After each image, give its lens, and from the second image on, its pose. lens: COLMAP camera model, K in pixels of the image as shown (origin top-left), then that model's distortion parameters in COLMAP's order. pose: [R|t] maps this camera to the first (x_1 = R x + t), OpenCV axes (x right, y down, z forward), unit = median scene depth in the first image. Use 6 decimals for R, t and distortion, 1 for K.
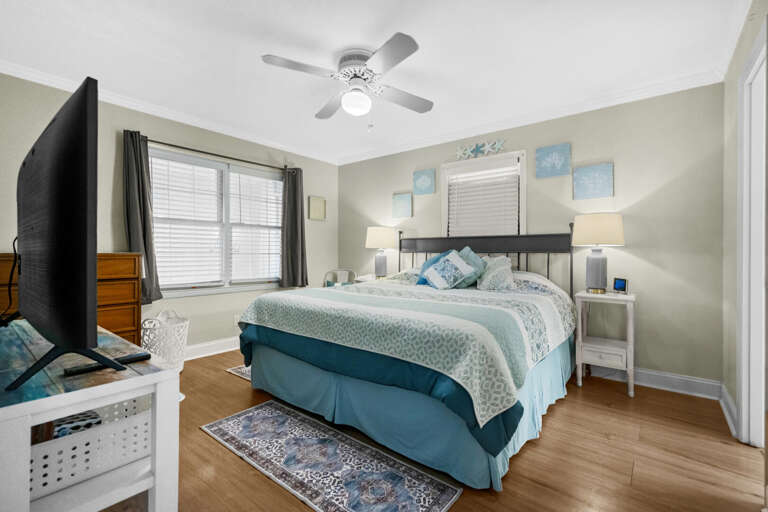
lens RADIAL K [[350.8, 0, 388.1], [0, 350.8, 251.8], [0, 0, 1]] dist [-0.001313, -0.000184]
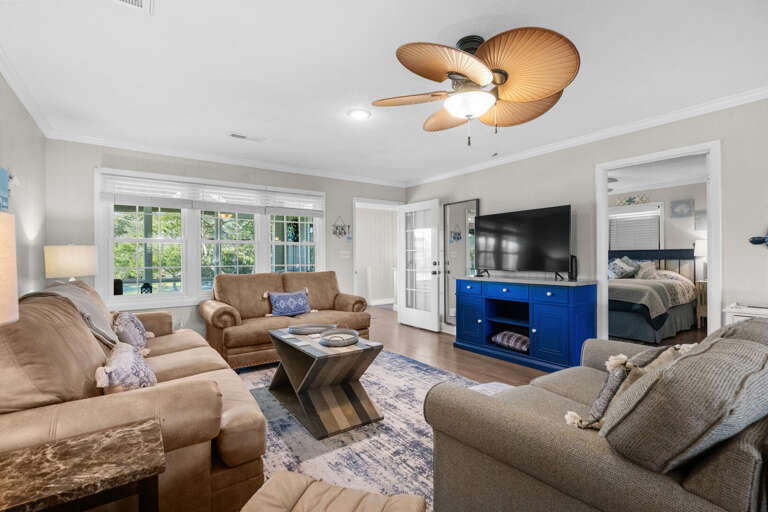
lens RADIAL K [[350.8, 0, 384.3], [0, 350.8, 256.0], [0, 0, 1]] dist [-0.001313, -0.000184]
pose [[0.964744, 0.000699, -0.263190, -0.531217], [-0.004123, 0.999914, -0.012459, 0.013030], [0.263158, 0.013105, 0.964664, -1.136081]]
